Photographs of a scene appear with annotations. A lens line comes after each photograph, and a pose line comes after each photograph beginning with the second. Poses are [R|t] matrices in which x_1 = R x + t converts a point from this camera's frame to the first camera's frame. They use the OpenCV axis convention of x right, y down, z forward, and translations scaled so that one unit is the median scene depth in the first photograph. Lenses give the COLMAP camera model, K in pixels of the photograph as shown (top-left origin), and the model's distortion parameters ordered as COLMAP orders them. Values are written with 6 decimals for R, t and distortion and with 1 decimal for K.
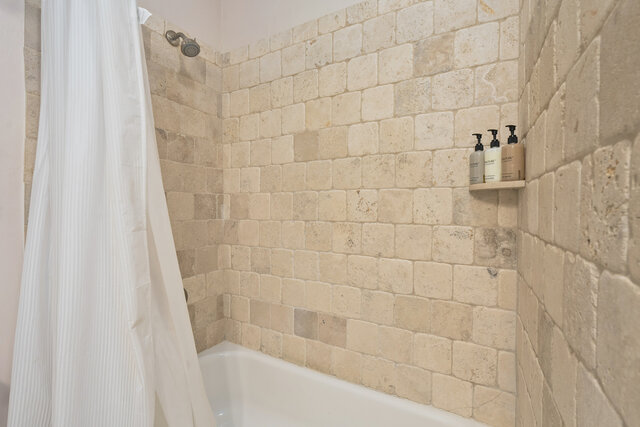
lens RADIAL K [[283.1, 0, 320.5], [0, 283.1, 215.5], [0, 0, 1]] dist [-0.002017, 0.000148]
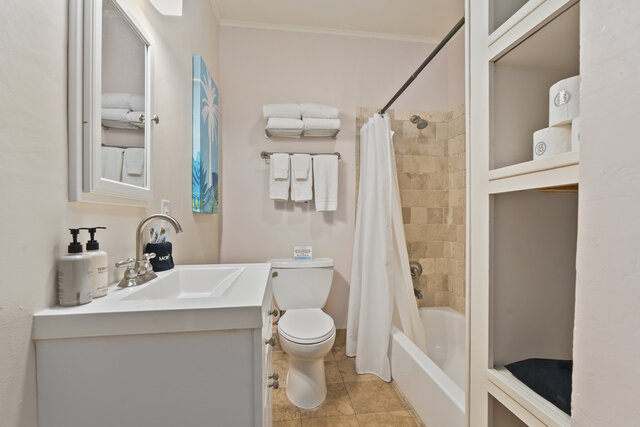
lens RADIAL K [[283.1, 0, 320.5], [0, 283.1, 215.5], [0, 0, 1]] dist [-0.002017, 0.000148]
pose [[0.600106, -0.007728, -0.799883, 0.461909], [-0.014739, 0.999677, -0.020716, 0.009466], [0.799784, 0.024221, 0.599799, -0.444142]]
